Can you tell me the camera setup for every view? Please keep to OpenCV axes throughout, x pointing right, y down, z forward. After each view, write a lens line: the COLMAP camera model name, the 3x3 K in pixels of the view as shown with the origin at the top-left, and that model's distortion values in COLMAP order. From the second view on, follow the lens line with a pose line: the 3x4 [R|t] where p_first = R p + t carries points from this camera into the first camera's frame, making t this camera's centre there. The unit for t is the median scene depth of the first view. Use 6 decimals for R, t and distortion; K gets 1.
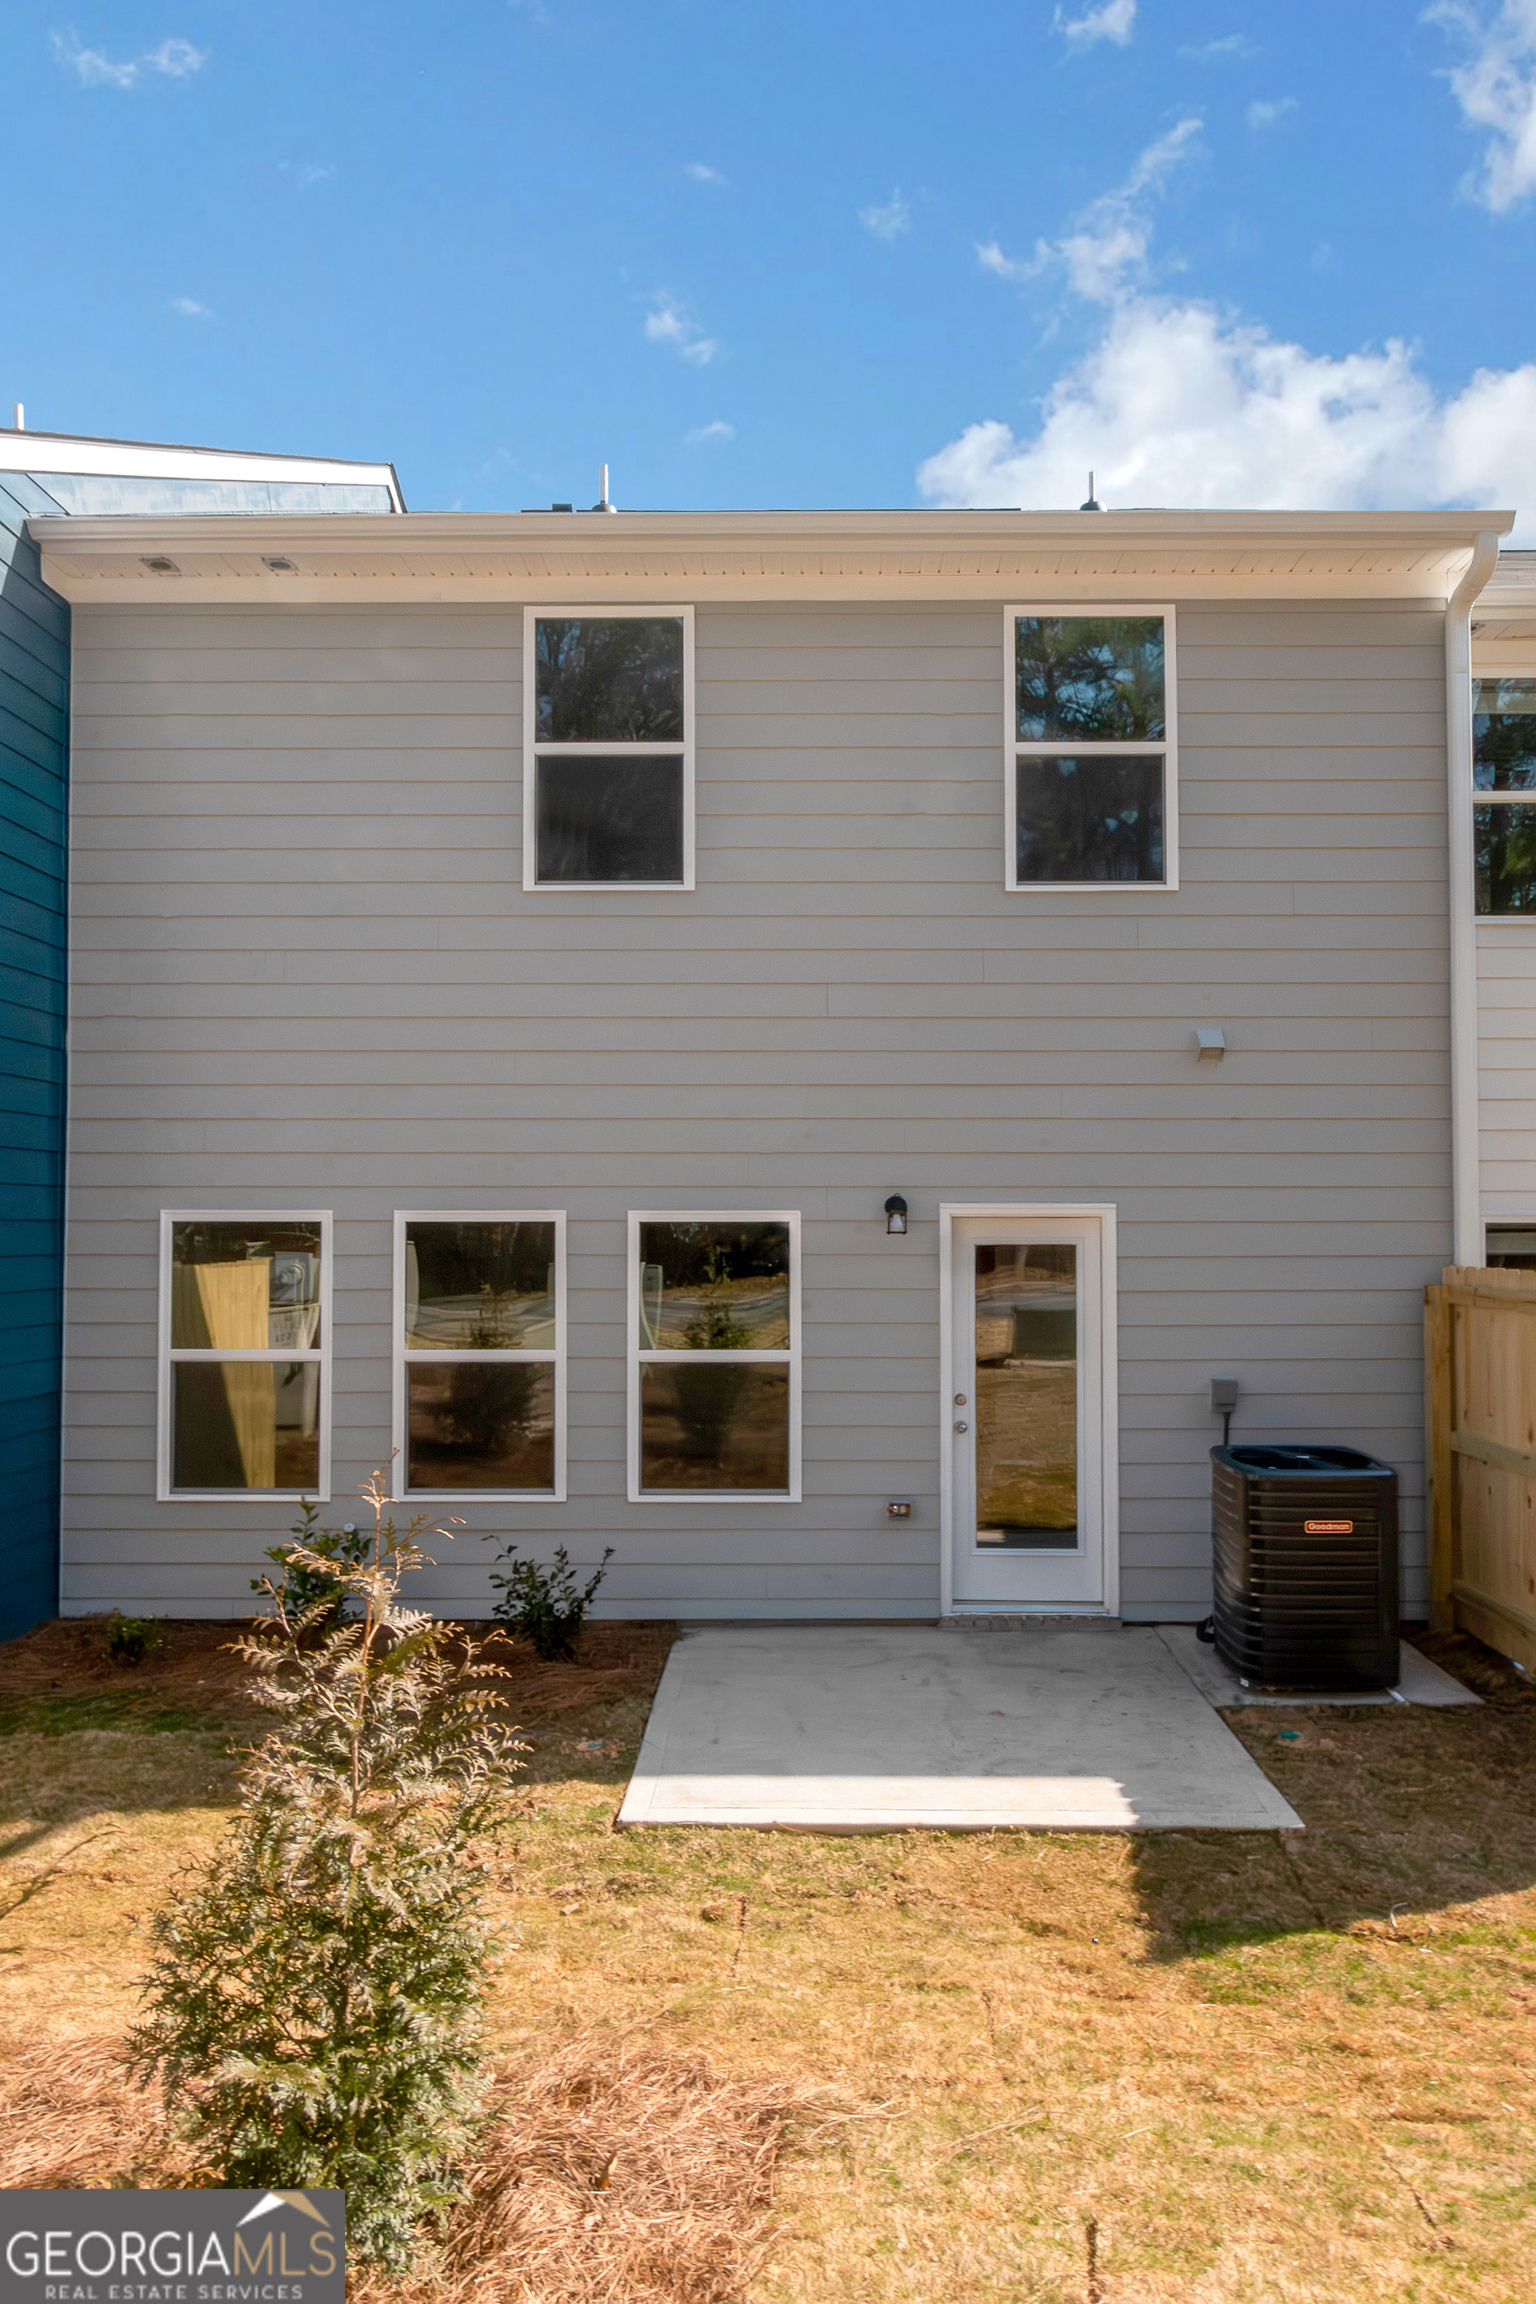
lens RADIAL K [[1394.8, 0, 768.0], [0, 1394.8, 1152.0], [0, 0, 1]] dist [-0.001196, -0.000200]
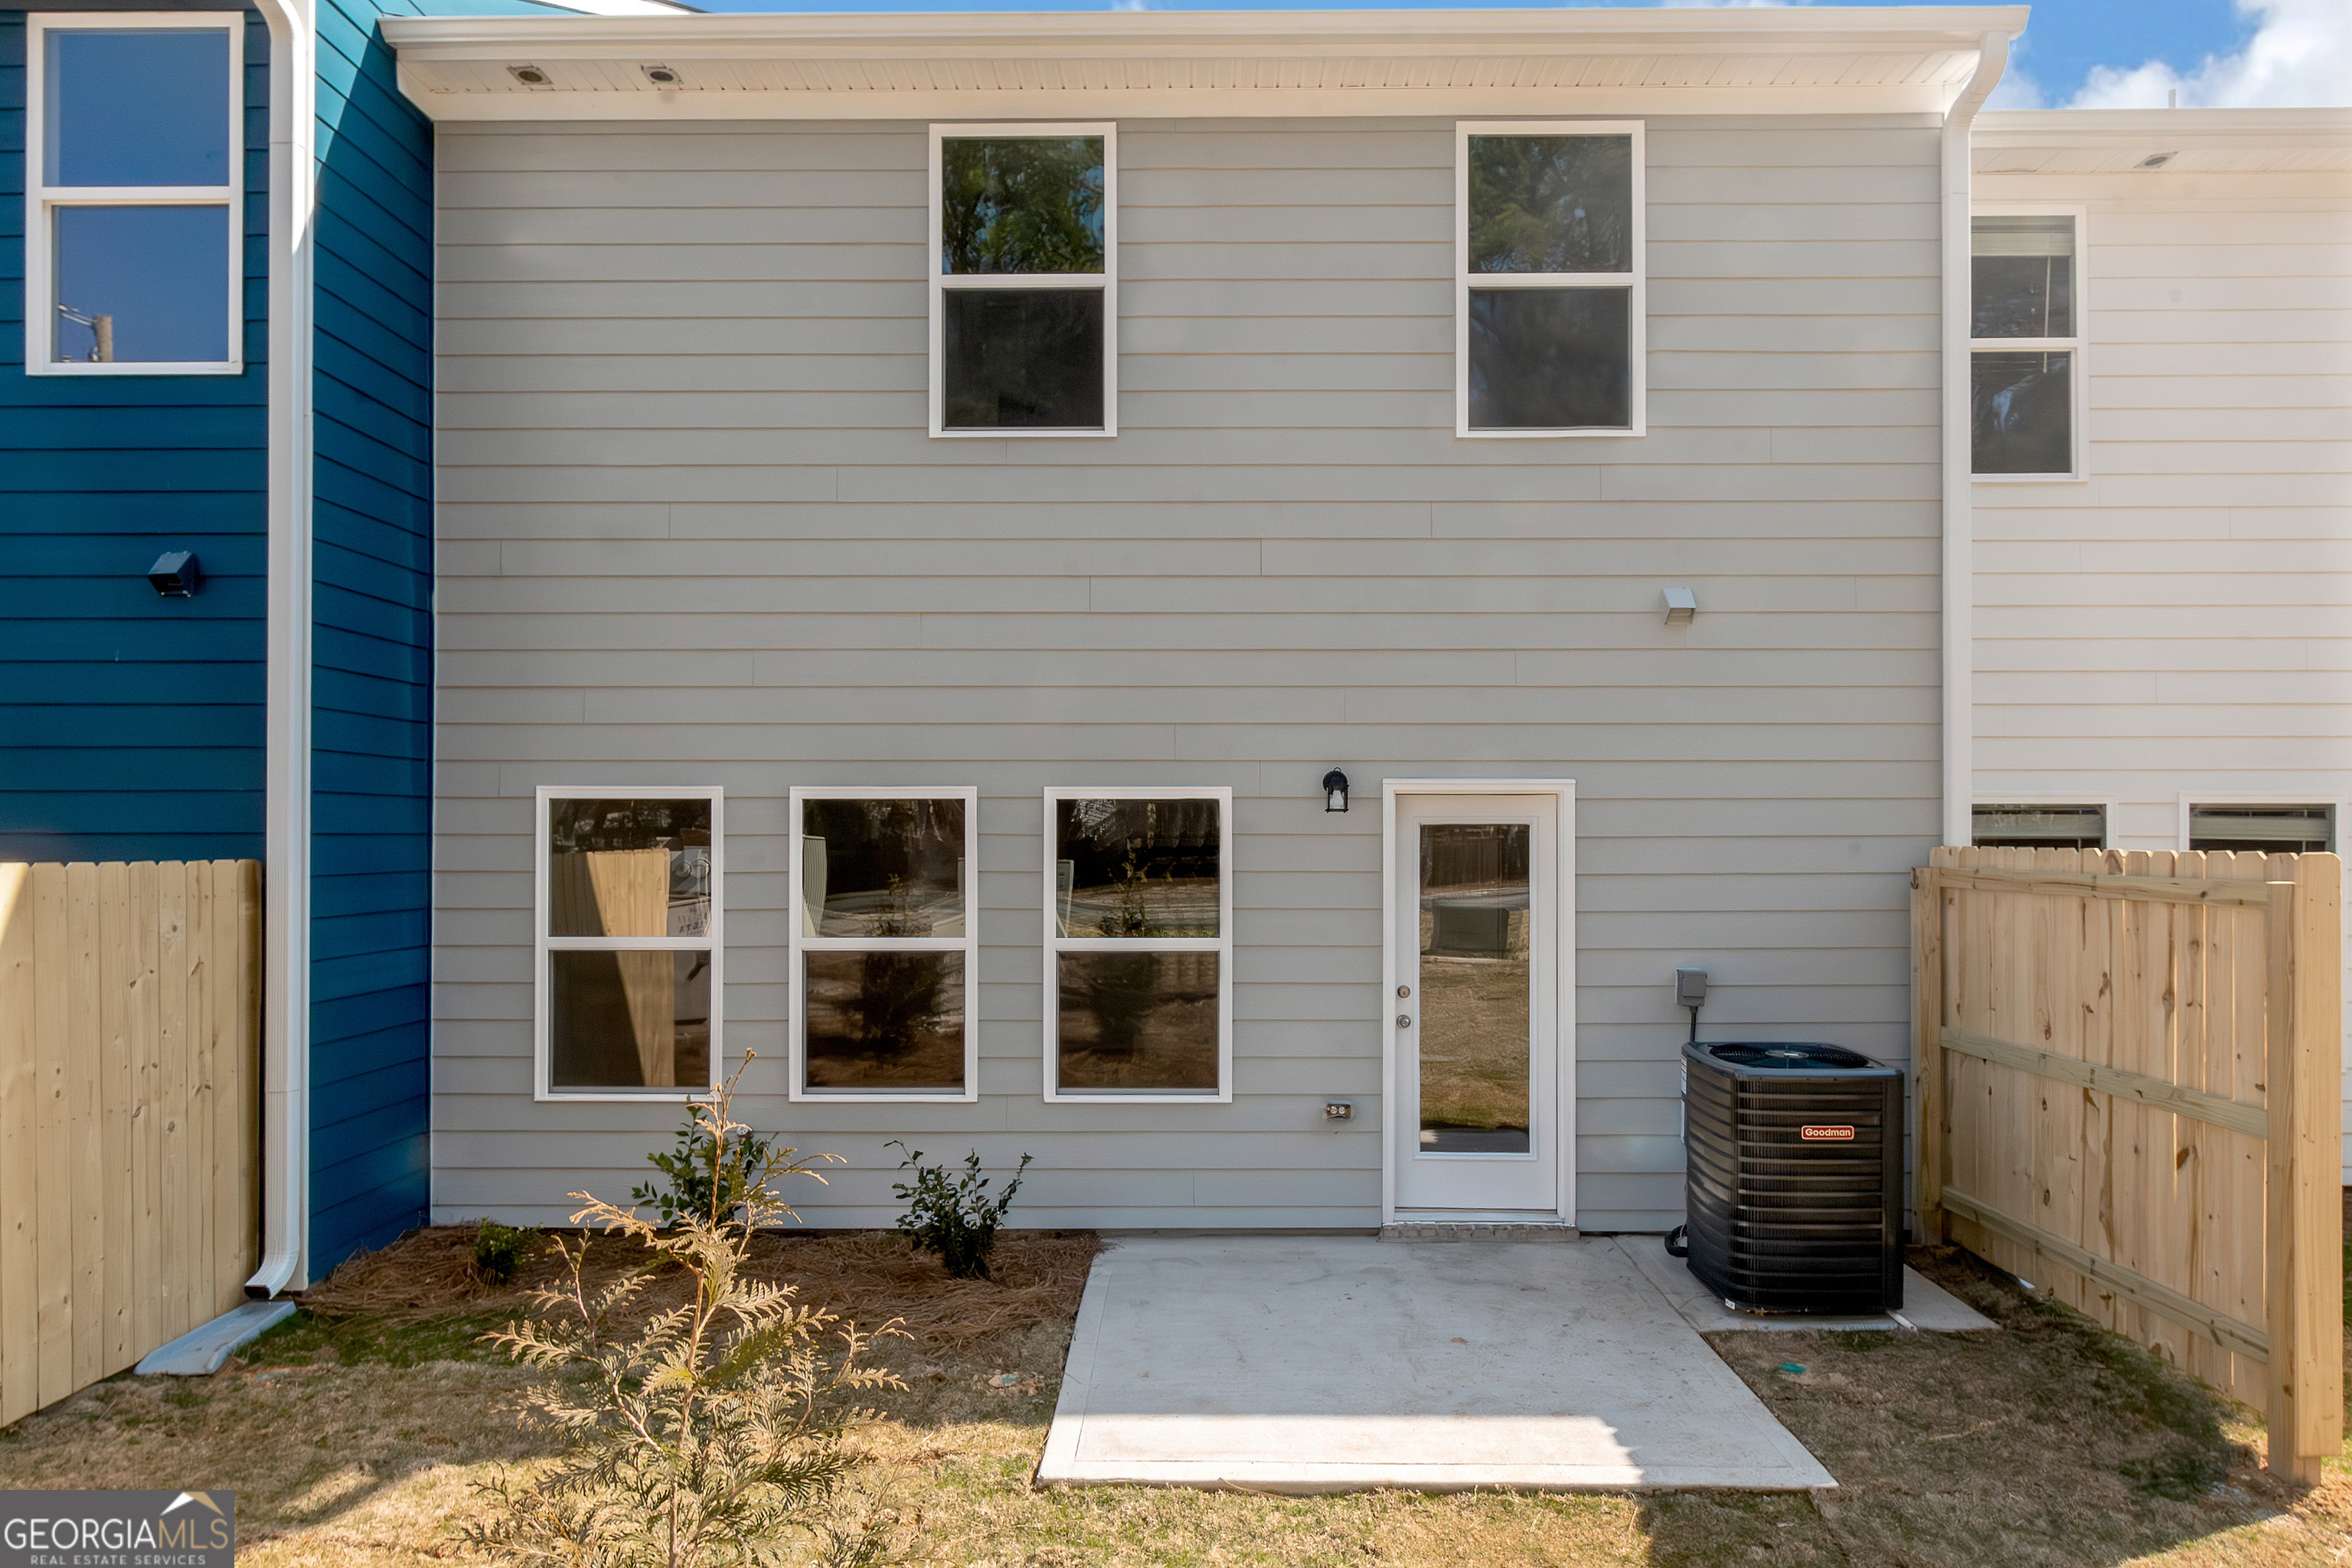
lens RADIAL K [[1294.1, 0, 1166.0], [0, 1294.1, 786.2], [0, 0, 1]] dist [-0.001607, -0.000683]
pose [[0.999997, 0.000999, 0.002264, -0.022926], [-0.001033, 0.999888, 0.014952, 0.030372], [-0.002249, -0.014954, 0.999886, 0.154146]]
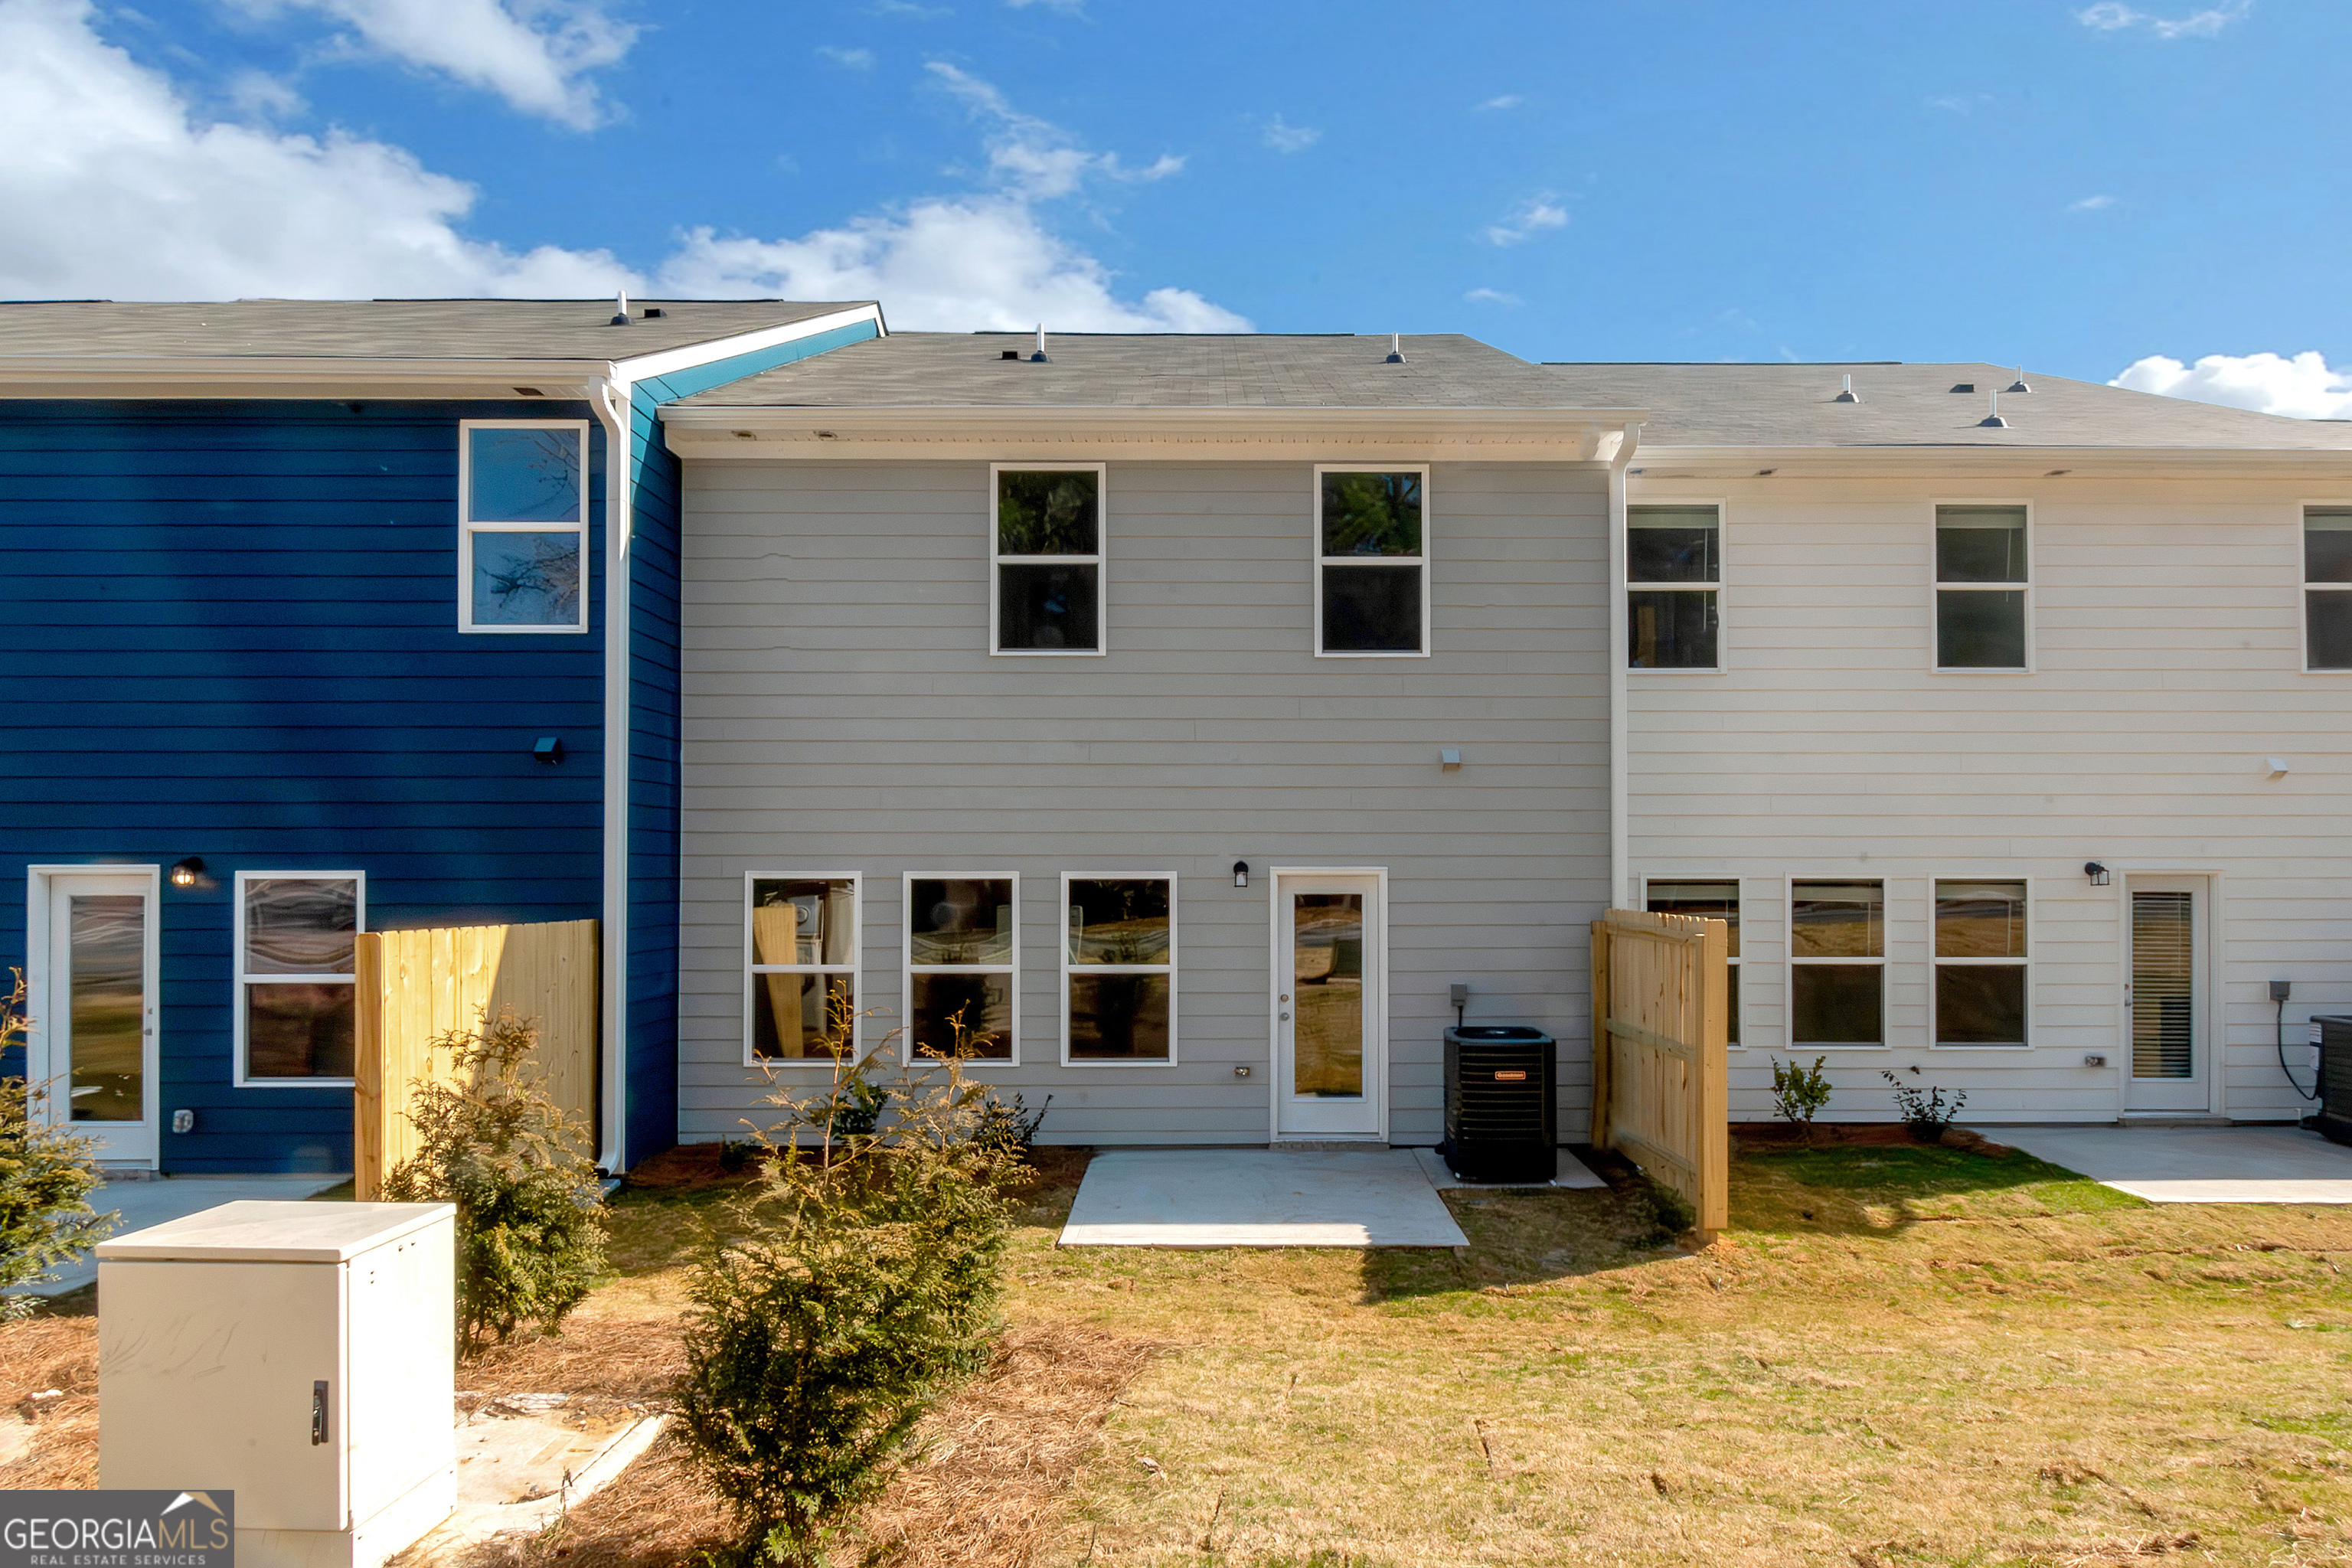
lens RADIAL K [[1267.7, 0, 1193.2], [0, 1267.7, 819.9], [0, 0, 1]] dist [0.001445, 0.000046]
pose [[0.999922, 0.000866, 0.012454, 0.024910], [-0.001046, 0.999896, 0.014407, -0.034213], [-0.012440, -0.014419, 0.999819, -0.370970]]
